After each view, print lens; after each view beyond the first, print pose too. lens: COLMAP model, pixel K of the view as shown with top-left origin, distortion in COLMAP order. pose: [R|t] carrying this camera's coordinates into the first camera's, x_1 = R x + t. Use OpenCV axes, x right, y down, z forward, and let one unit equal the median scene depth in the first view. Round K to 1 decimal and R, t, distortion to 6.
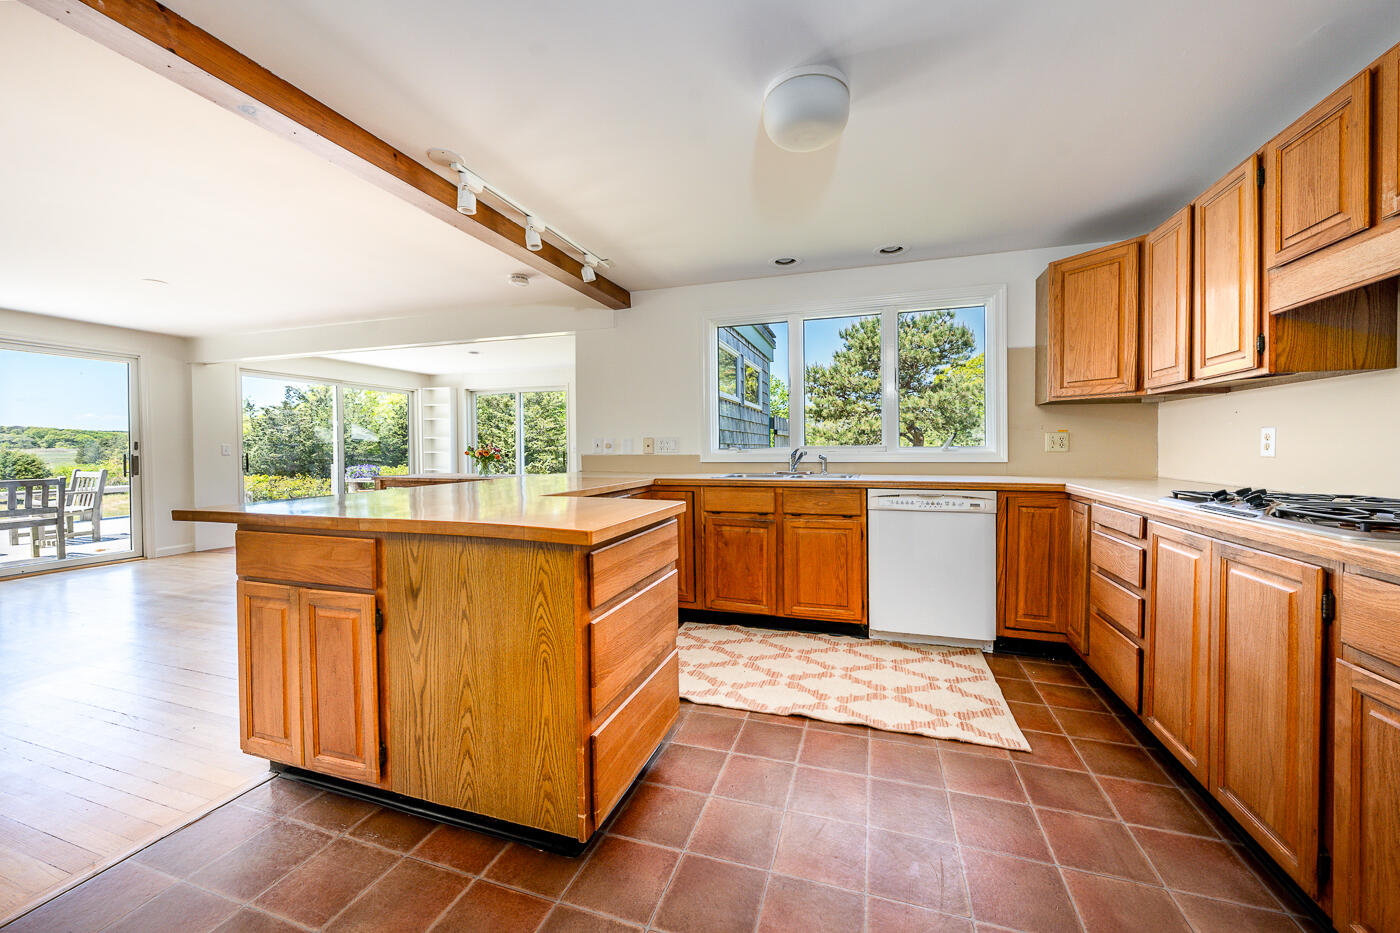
lens RADIAL K [[496.0, 0, 703.3], [0, 496.0, 452.4], [0, 0, 1]] dist [-0.000303, 0.000009]
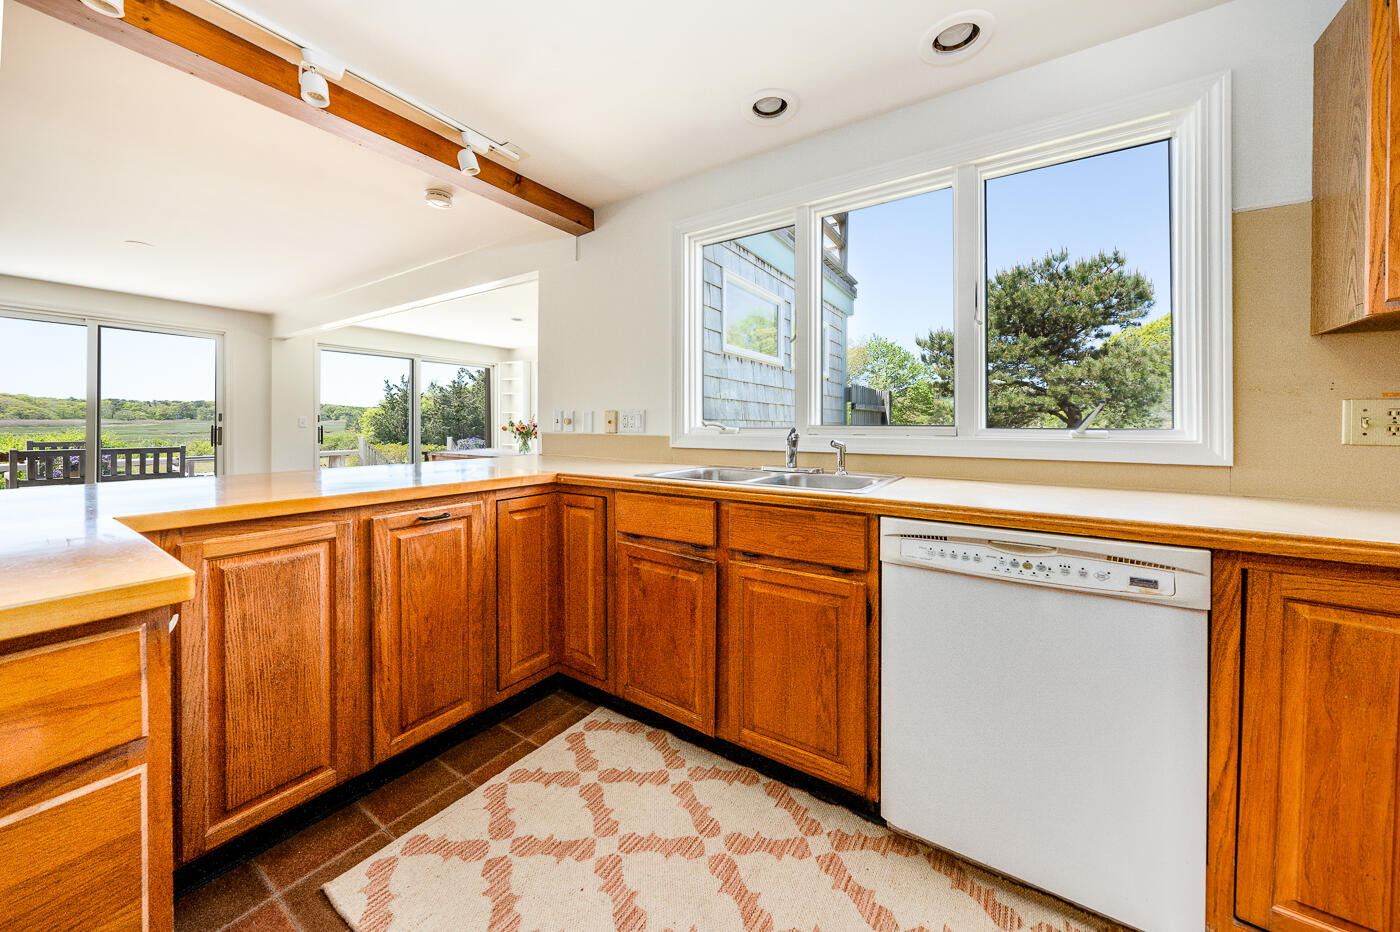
lens RADIAL K [[478.3, 0, 734.0], [0, 478.3, 423.1], [0, 0, 1]] dist [-0.019202, 0.000033]
pose [[0.973766, 0.010447, -0.227311, 0.221848], [-0.013415, 0.999844, -0.011517, -0.005613], [0.227155, 0.014264, 0.973754, 0.395363]]
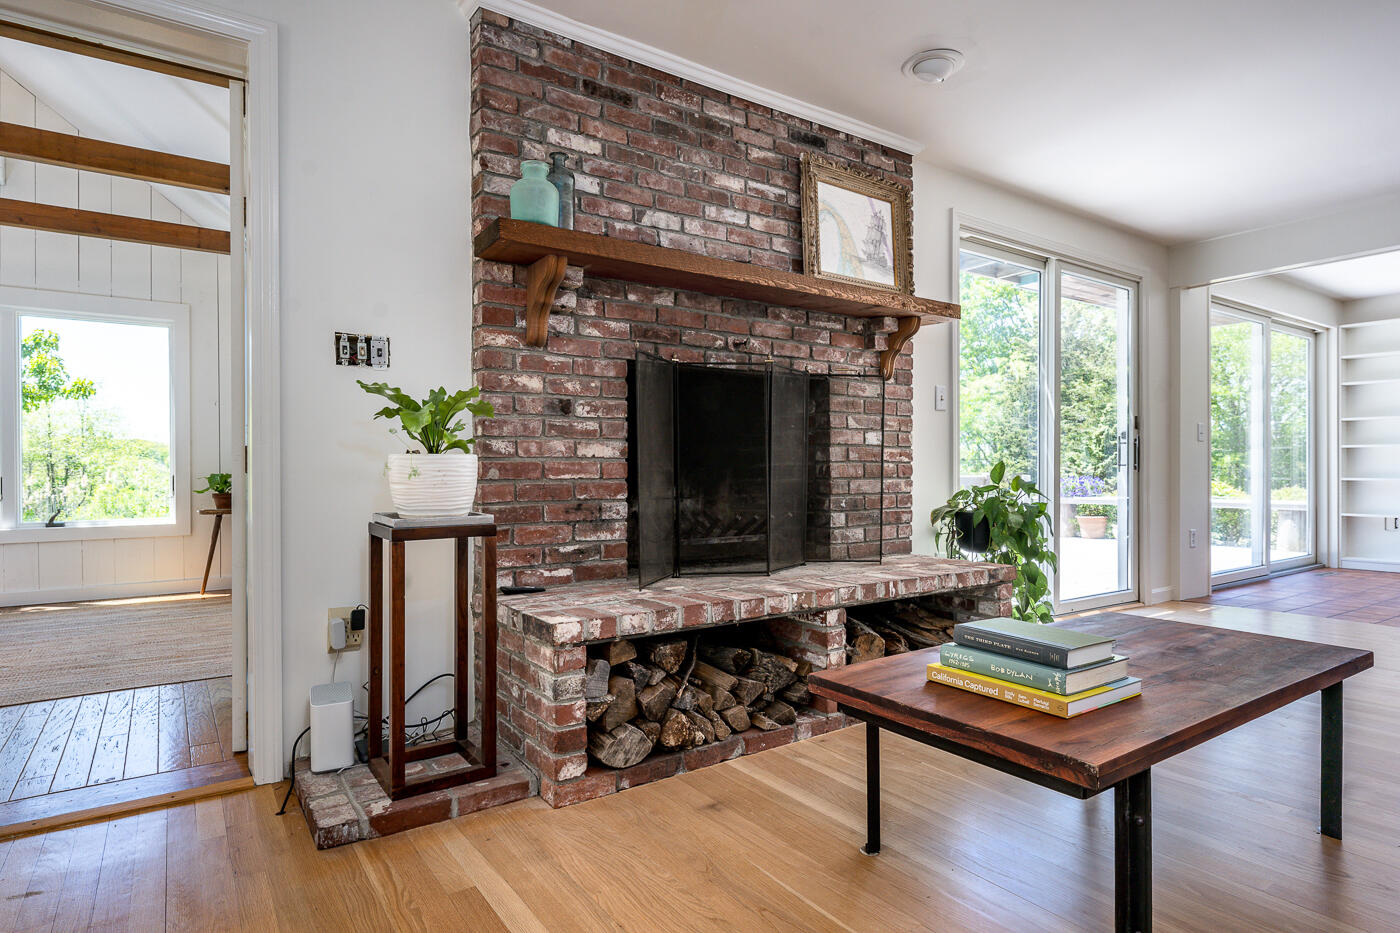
lens RADIAL K [[768.4, 0, 715.9], [0, 768.4, 471.2], [0, 0, 1]] dist [0.010033, 0.000409]
pose [[0.792760, 0.001232, -0.609533, -1.344660], [-0.007200, 0.999947, -0.007344, 0.081106], [0.609492, 0.010211, 0.792727, -0.099806]]
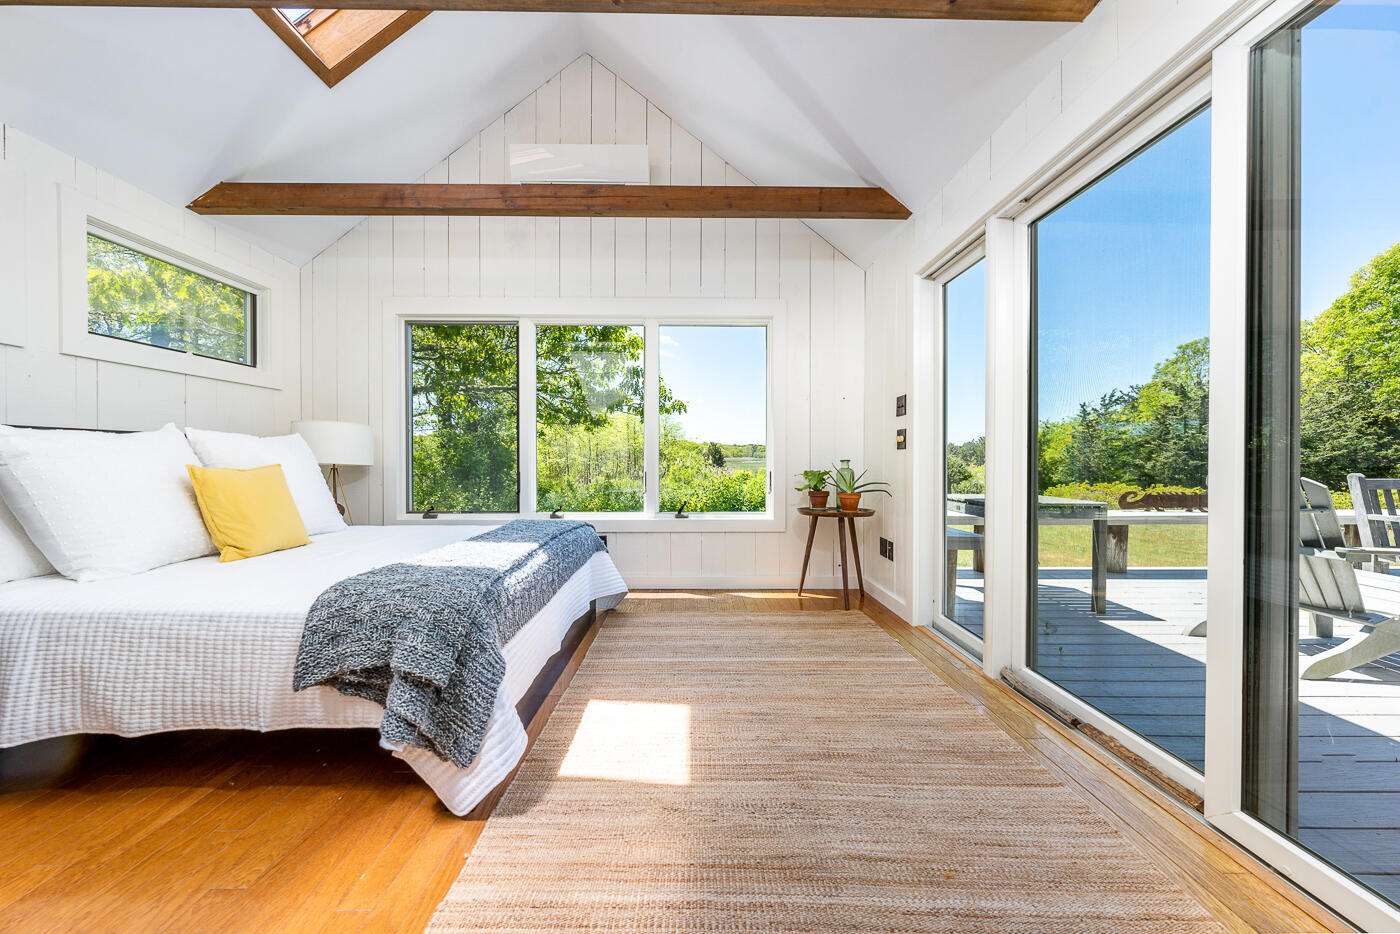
lens RADIAL K [[488.3, 0, 695.7], [0, 488.3, 462.2], [0, 0, 1]] dist [-0.000402, 0.000082]
pose [[0.300388, 0.014643, -0.953705, -2.252090], [-0.017070, 0.999805, 0.009974, 0.060605], [0.953664, 0.013284, 0.300579, 0.023662]]
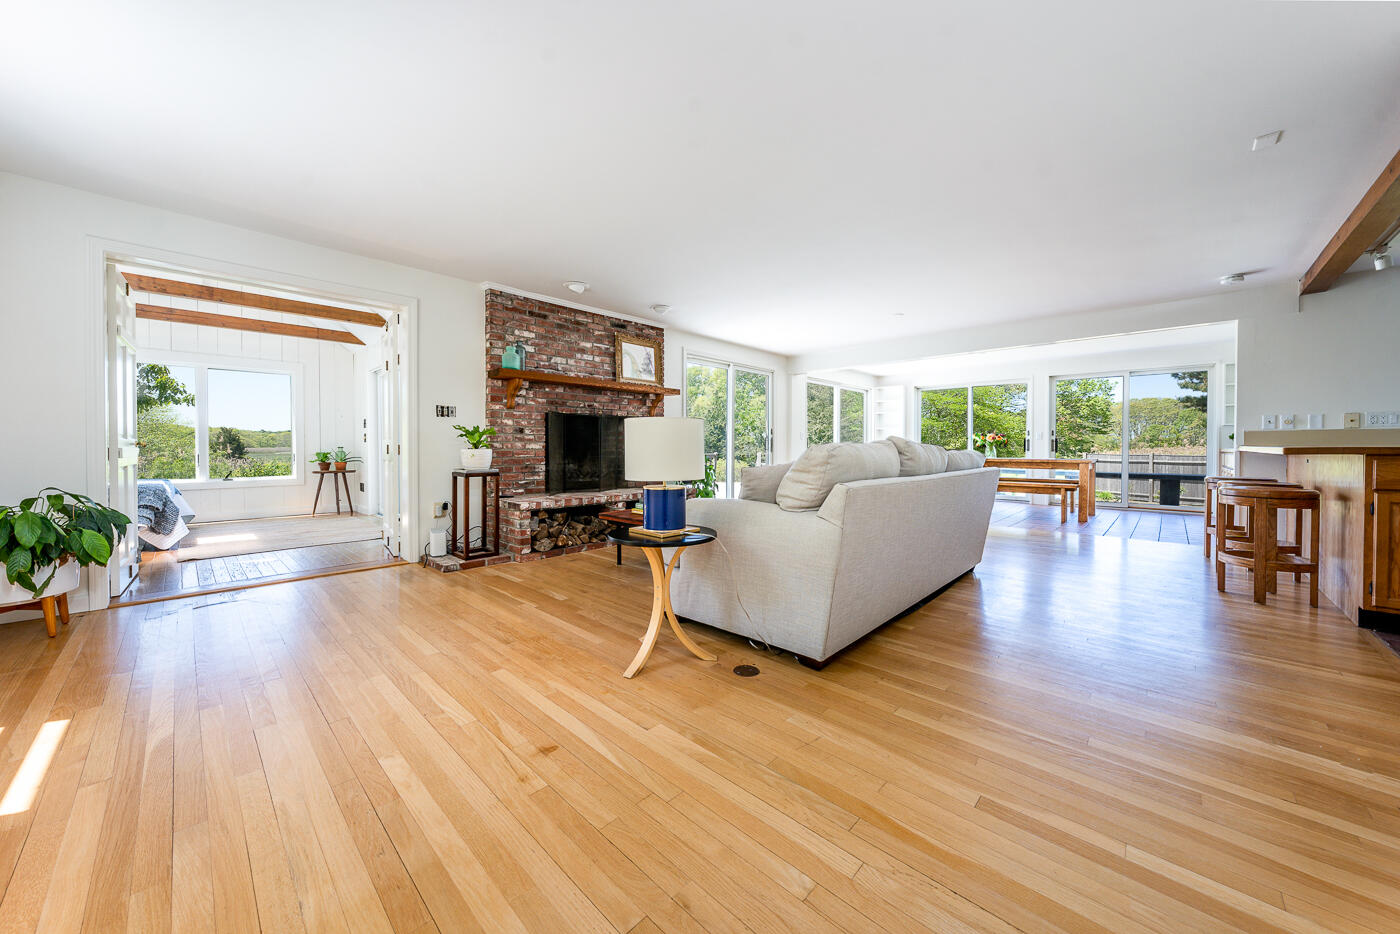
lens RADIAL K [[494.7, 0, 716.9], [0, 494.7, 452.5], [0, 0, 1]] dist [0.000052, 0.000038]
pose [[0.903368, 0.007775, -0.428795, -0.906127], [-0.008511, 0.999964, 0.000201, 0.068742], [0.428781, 0.003468, 0.903402, -0.538146]]
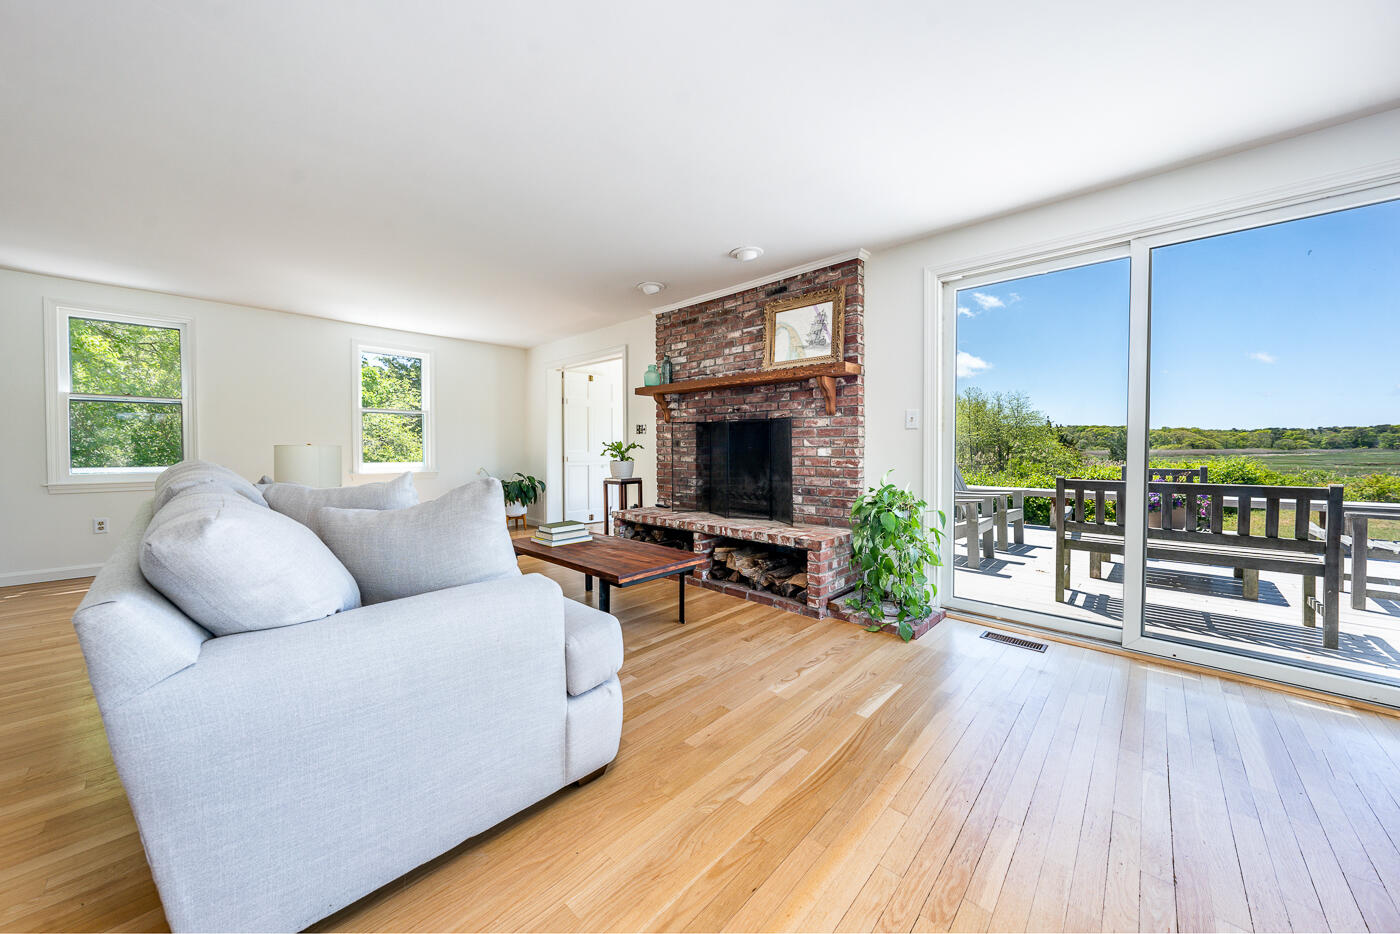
lens RADIAL K [[489.7, 0, 671.5], [0, 489.7, 457.0], [0, 0, 1]] dist [0.000690, 0.000290]
pose [[-0.459661, 0.019618, -0.887878, -0.776597], [-0.009695, 0.999586, 0.027106, 0.019475], [0.888042, 0.021068, -0.459280, 0.931370]]
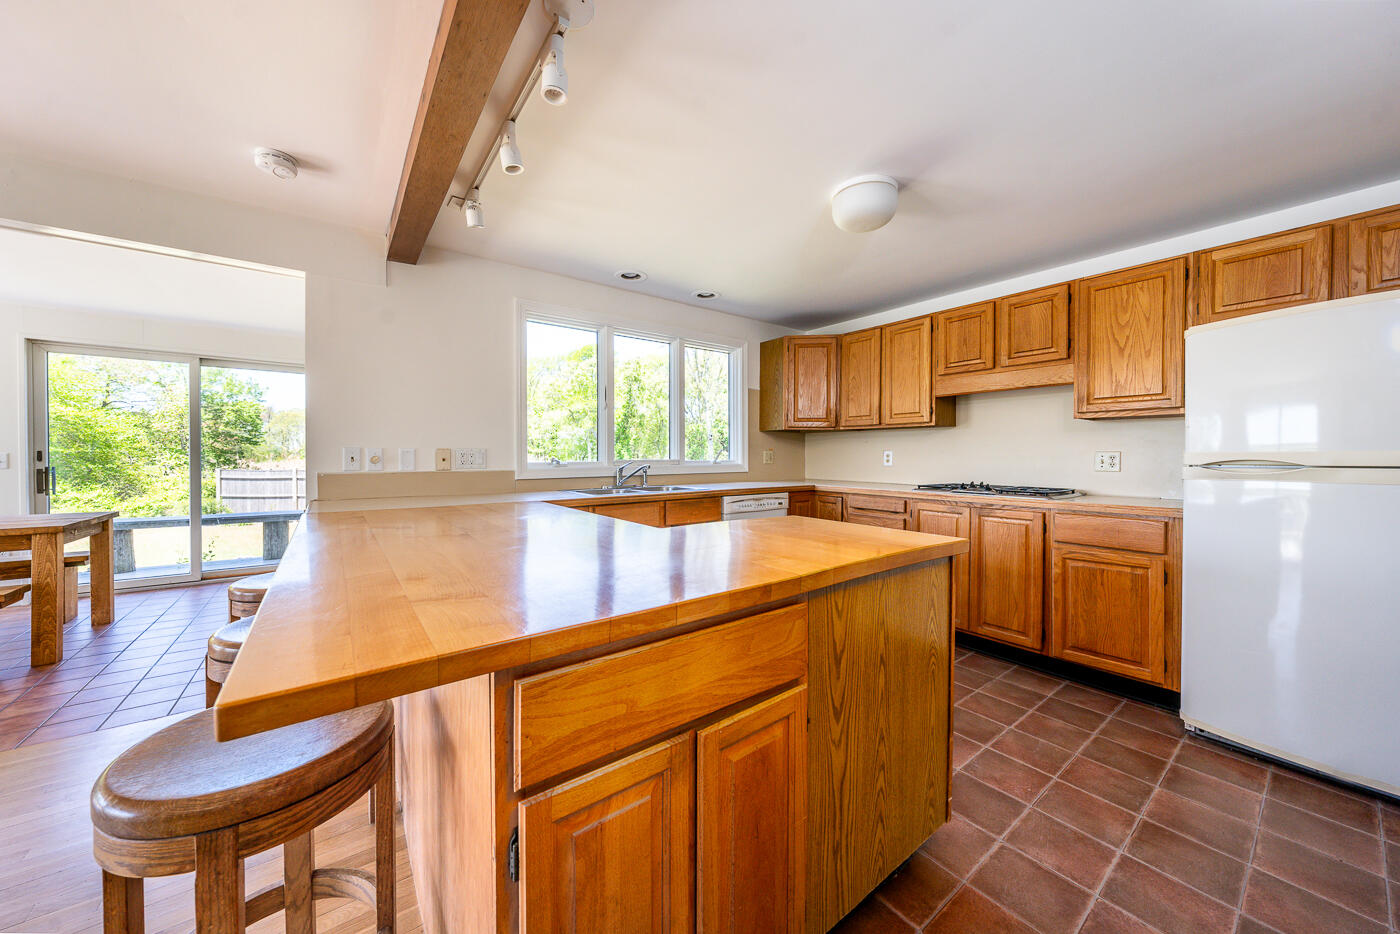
lens RADIAL K [[488.3, 0, 695.7], [0, 488.3, 462.2], [0, 0, 1]] dist [-0.000402, 0.000082]
pose [[0.597238, -0.005403, 0.802046, -0.480386], [0.006390, 0.999978, 0.001978, -0.008334], [-0.802039, 0.003943, 0.597259, 0.263990]]
